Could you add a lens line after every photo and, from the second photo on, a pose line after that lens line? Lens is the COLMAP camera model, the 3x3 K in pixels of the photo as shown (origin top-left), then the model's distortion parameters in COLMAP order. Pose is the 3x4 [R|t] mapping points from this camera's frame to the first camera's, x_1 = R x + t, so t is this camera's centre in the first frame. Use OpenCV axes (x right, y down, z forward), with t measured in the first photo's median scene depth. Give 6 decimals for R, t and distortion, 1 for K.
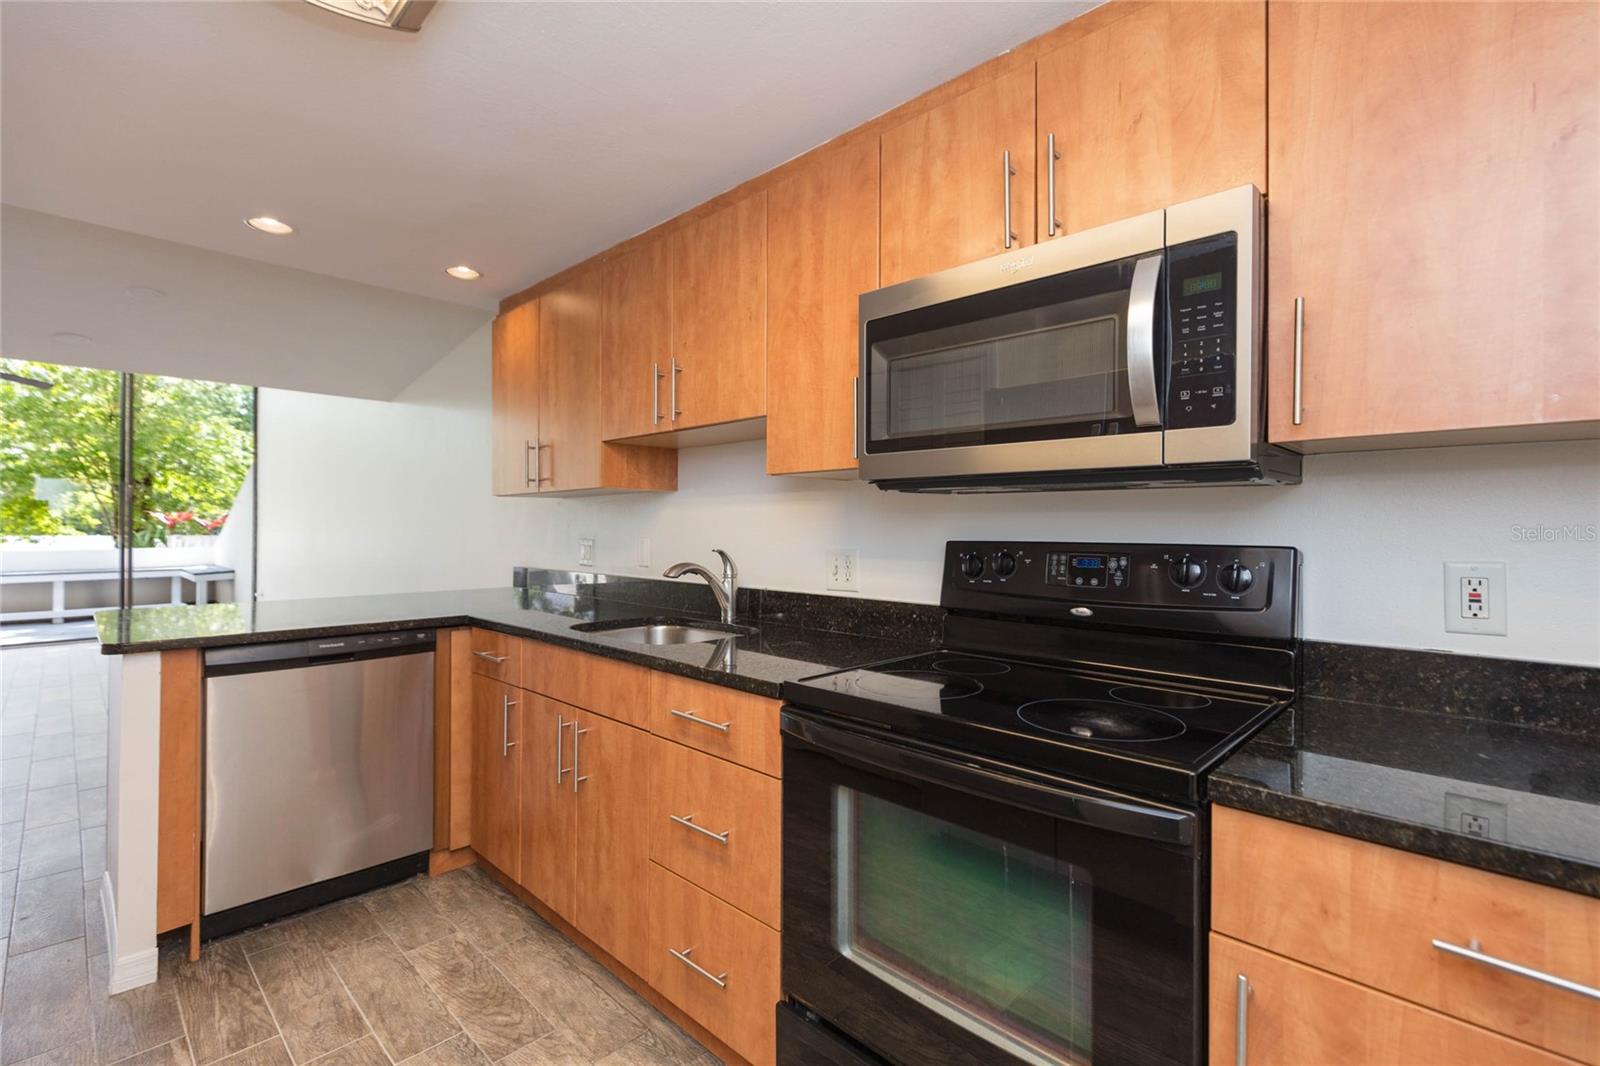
lens RADIAL K [[734.1, 0, 800.0], [0, 734.1, 533.0], [0, 0, 1]] dist [0.002411, 0.000106]
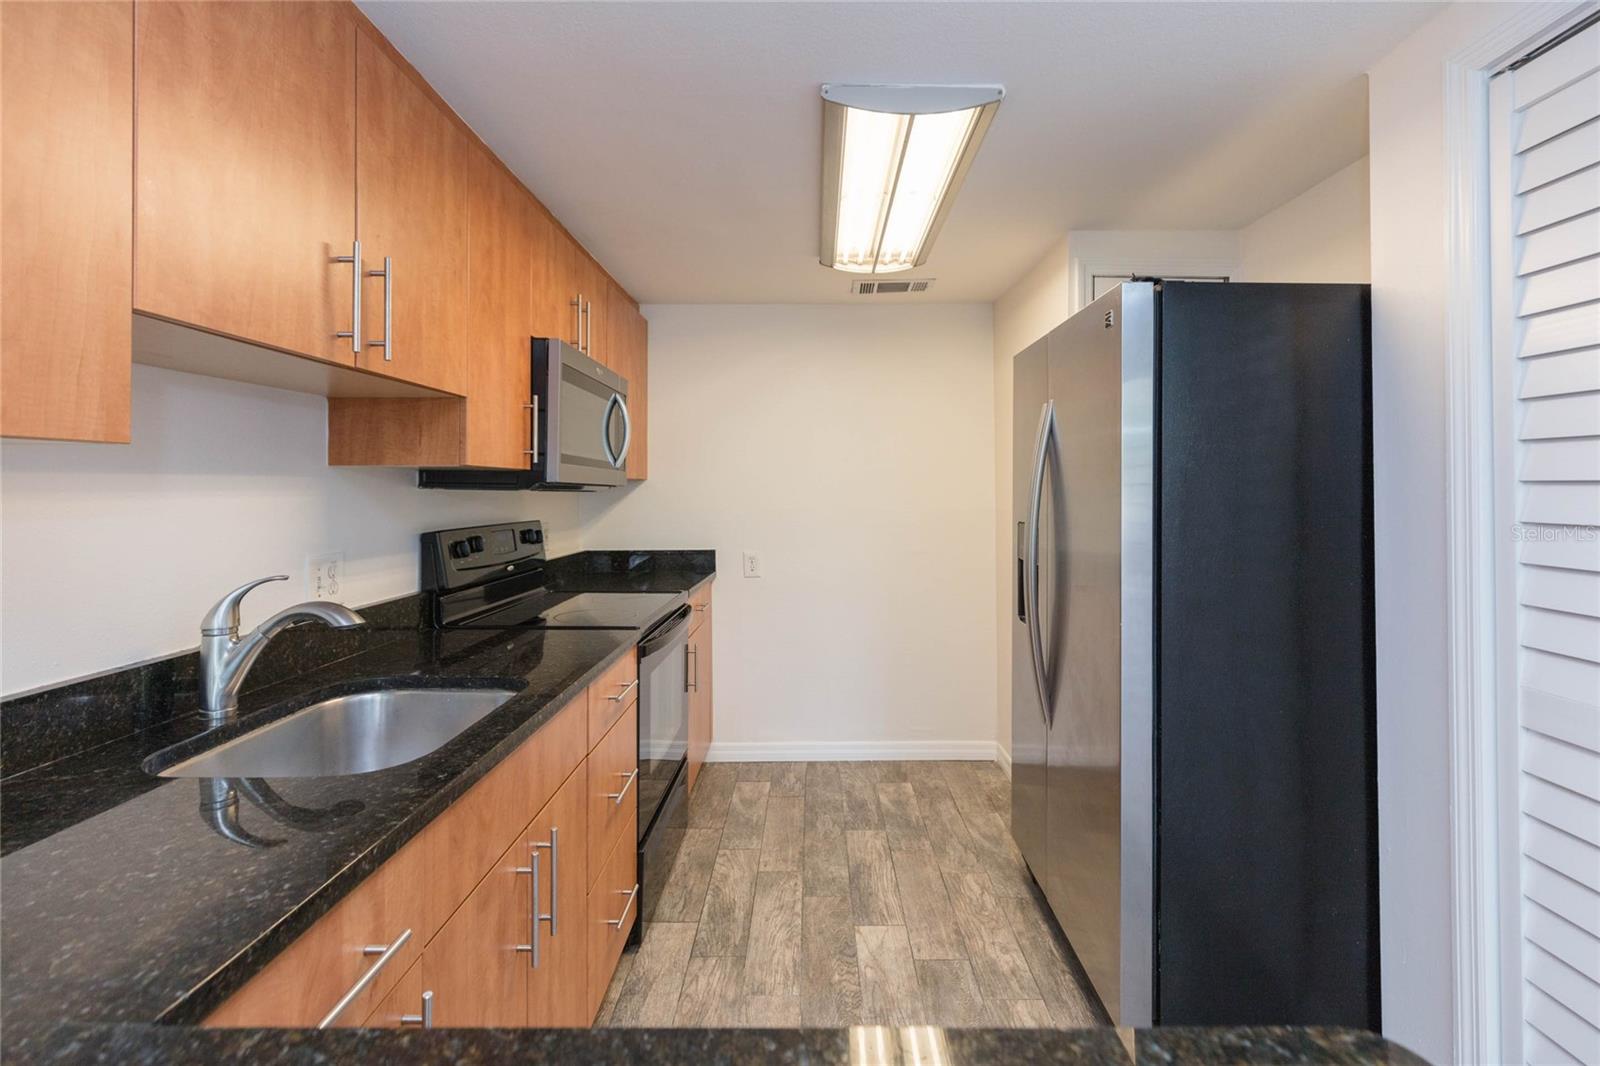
lens RADIAL K [[730.9, 0, 805.4], [0, 730.9, 491.6], [0, 0, 1]] dist [0.003345, -0.000014]
pose [[-0.689809, 0.000601, 0.723992, -1.043727], [0.009441, 0.999922, 0.008166, -0.055233], [-0.723930, 0.012468, -0.689760, 1.430620]]
